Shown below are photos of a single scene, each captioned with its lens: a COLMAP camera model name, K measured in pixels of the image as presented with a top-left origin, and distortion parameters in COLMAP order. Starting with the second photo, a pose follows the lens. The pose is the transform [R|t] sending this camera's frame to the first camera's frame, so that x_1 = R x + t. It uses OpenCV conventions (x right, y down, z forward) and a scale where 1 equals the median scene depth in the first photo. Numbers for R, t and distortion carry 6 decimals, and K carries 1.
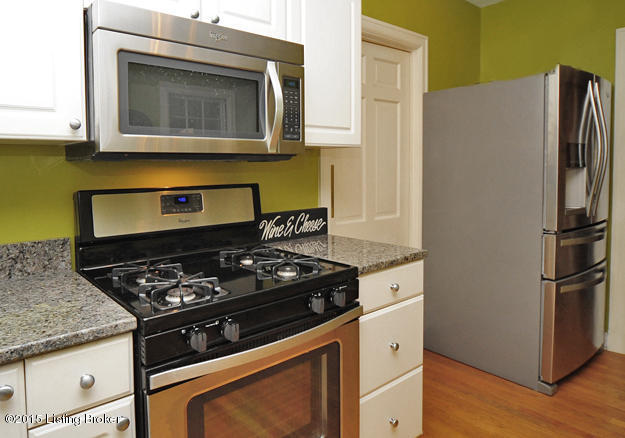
lens RADIAL K [[419.2, 0, 294.4], [0, 419.2, 188.8], [0, 0, 1]] dist [-0.002116, -0.001839]
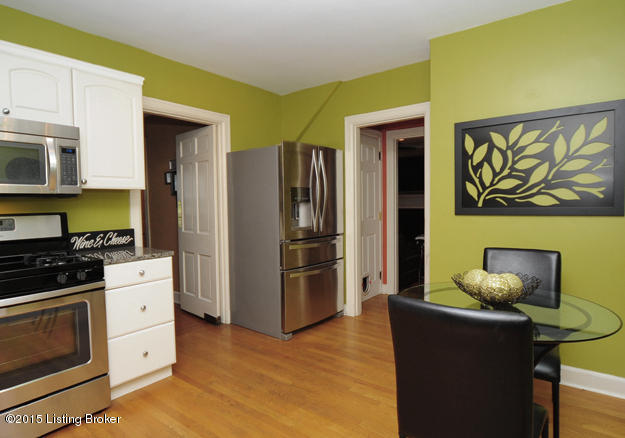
lens RADIAL K [[350.5, 0, 312.5], [0, 350.5, 219.0], [0, 0, 1]] dist [0.001621, 0.000049]
pose [[0.974636, -0.014168, 0.223346, 0.462603], [0.015657, 0.999865, -0.004897, 0.028595], [-0.223247, 0.008270, 0.974727, -0.417000]]
